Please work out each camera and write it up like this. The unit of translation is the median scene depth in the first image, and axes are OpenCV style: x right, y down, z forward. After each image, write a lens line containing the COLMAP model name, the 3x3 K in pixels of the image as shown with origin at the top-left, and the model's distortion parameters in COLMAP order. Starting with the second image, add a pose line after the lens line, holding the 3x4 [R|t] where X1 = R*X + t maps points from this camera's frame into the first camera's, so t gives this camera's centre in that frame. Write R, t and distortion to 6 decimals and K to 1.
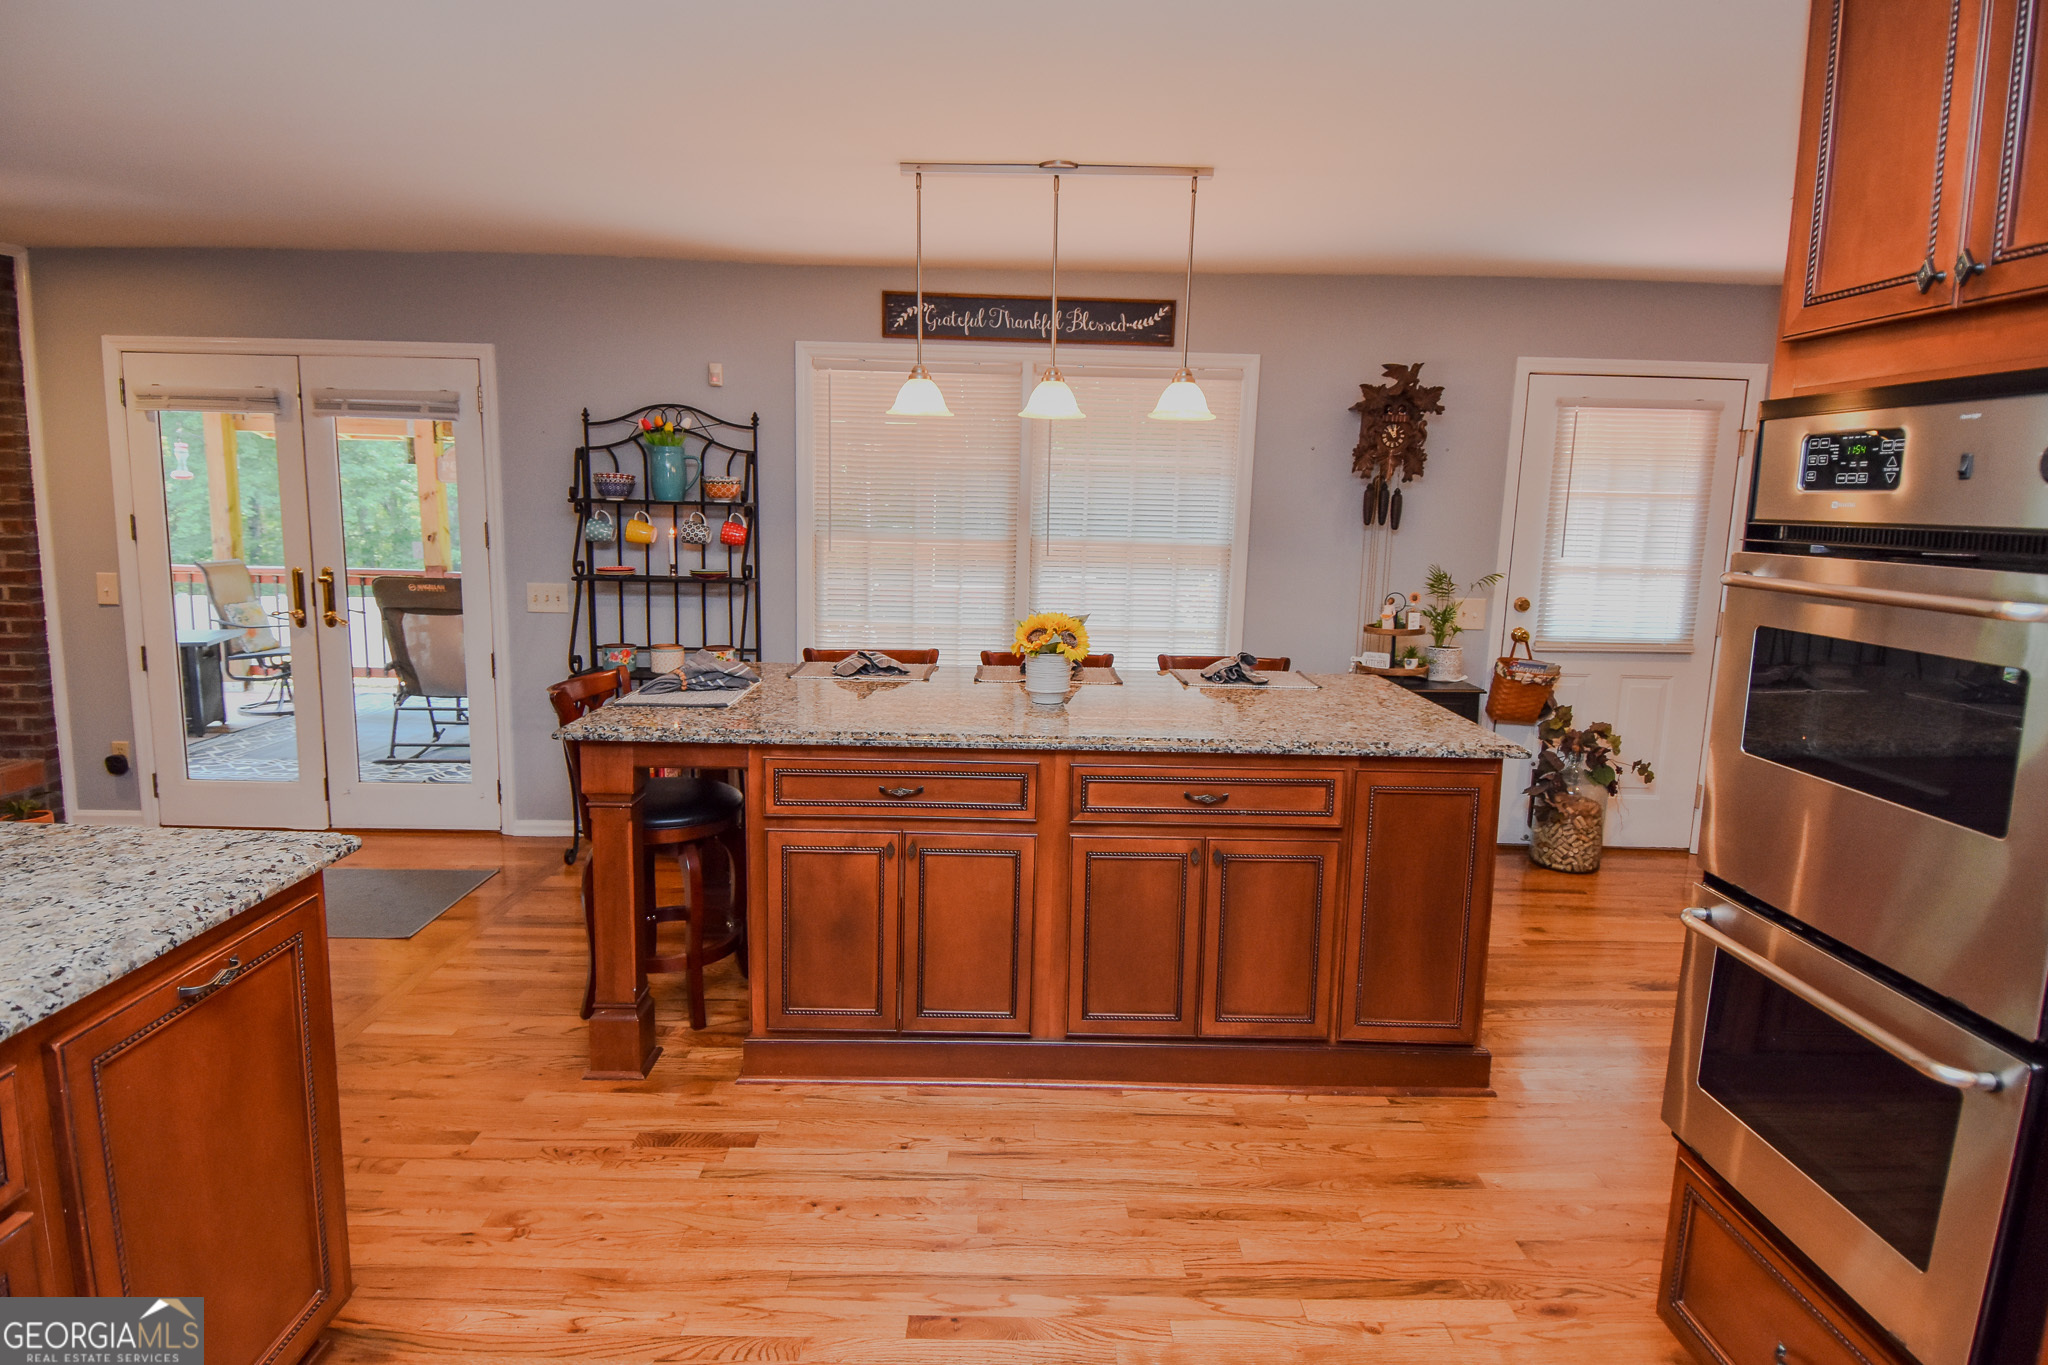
lens RADIAL K [[1068.5, 0, 1017.3], [0, 1068.5, 663.4], [0, 0, 1]] dist [0.055228, -0.060466]
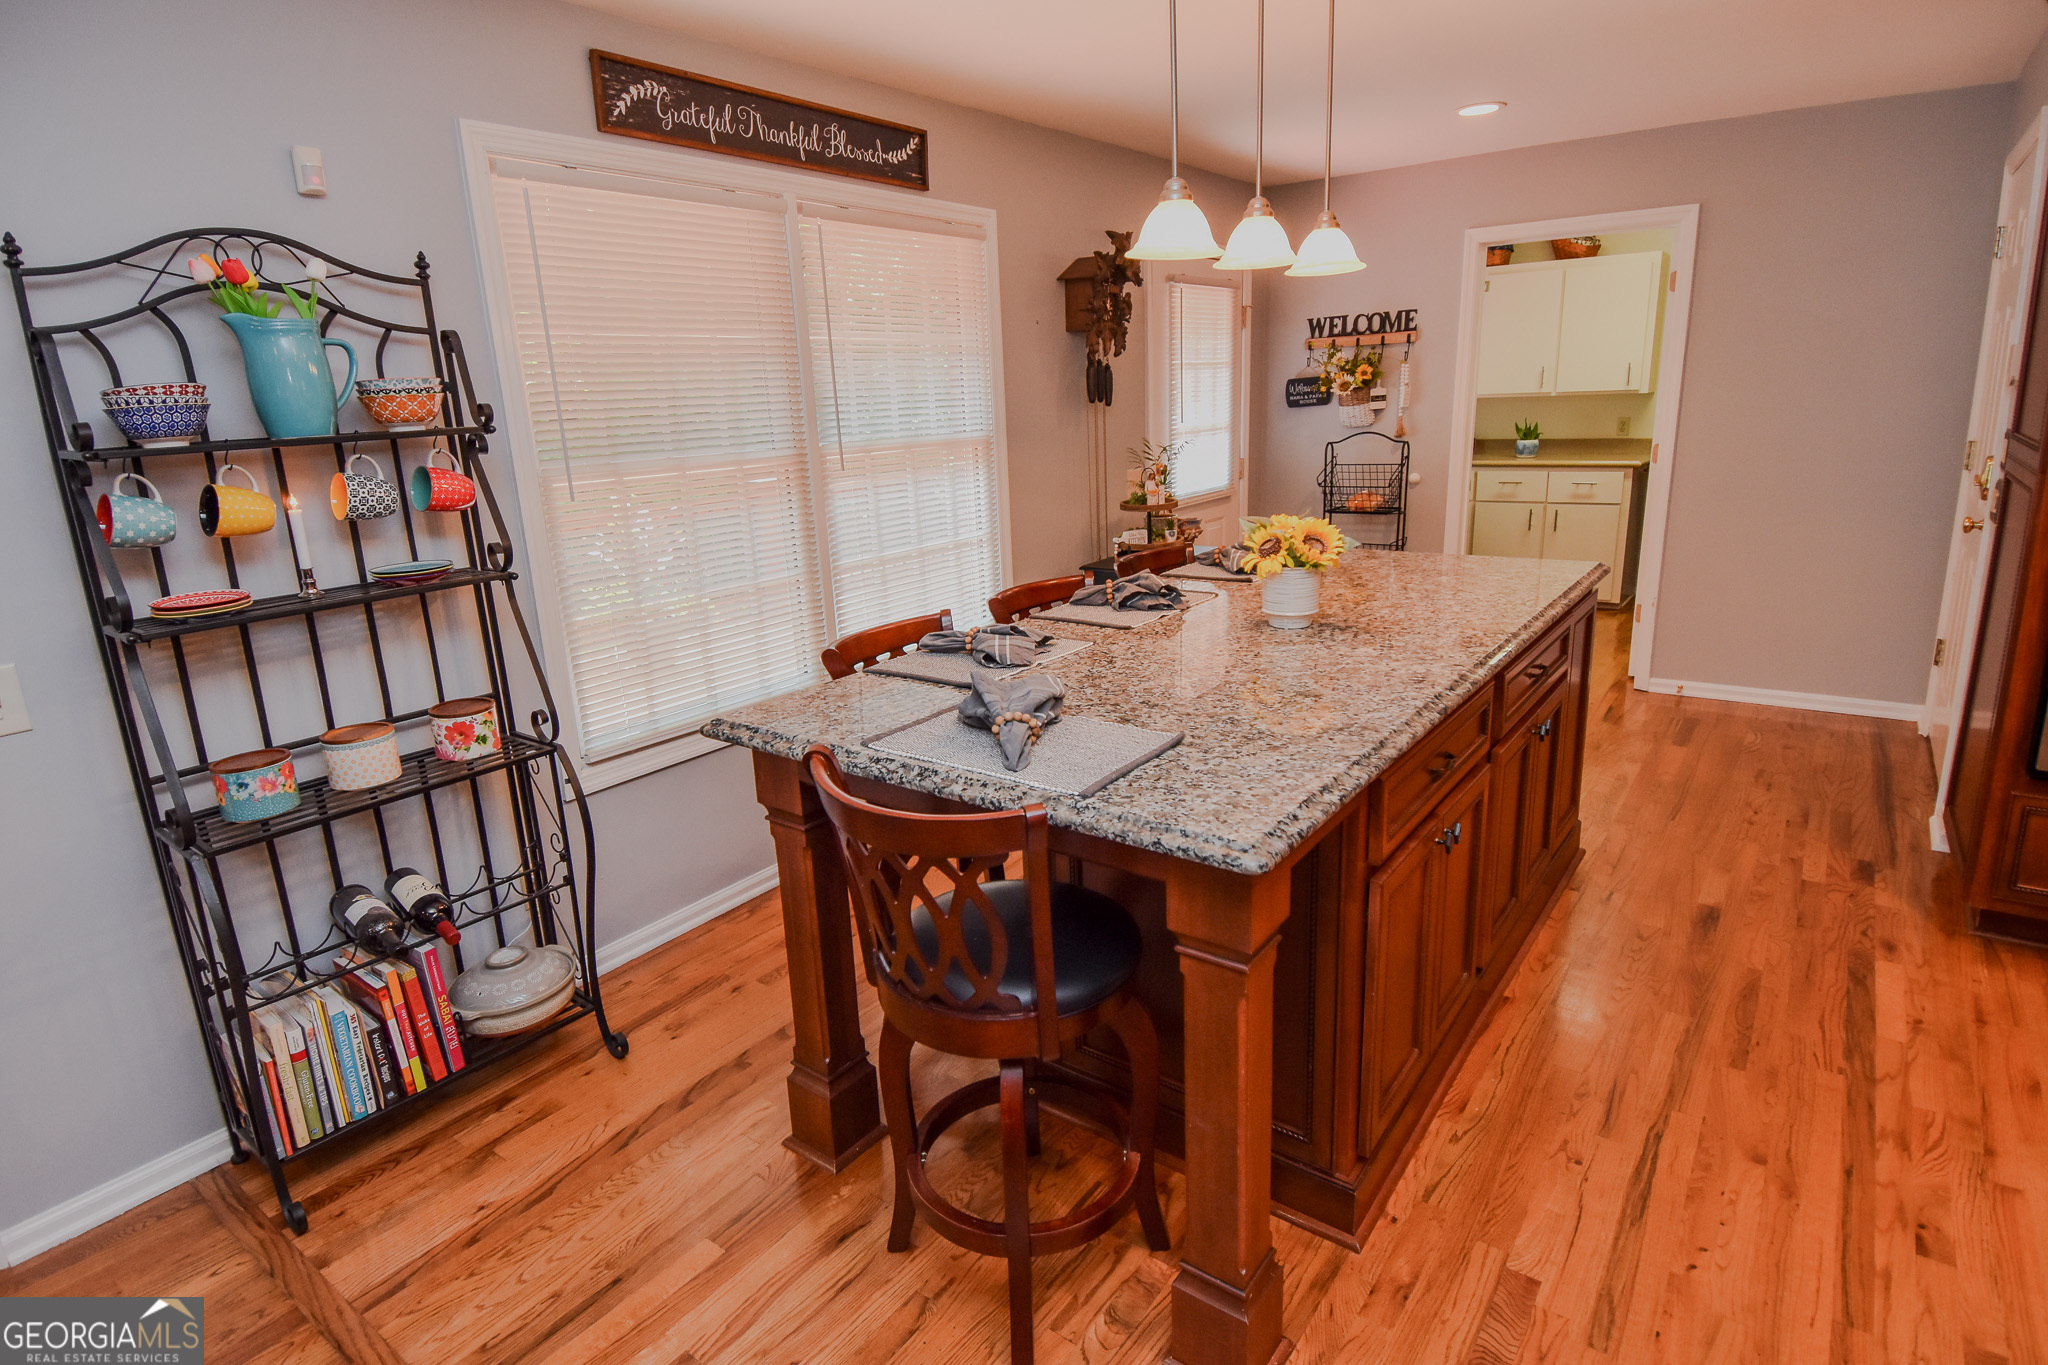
lens RADIAL K [[1068.5, 0, 1017.3], [0, 1068.5, 663.4], [0, 0, 1]] dist [0.055228, -0.060466]
pose [[0.610673, -0.243547, 0.753501, -0.508646], [0.173724, 0.969554, 0.172585, -0.080112], [-0.772592, 0.025508, 0.634390, 0.447482]]
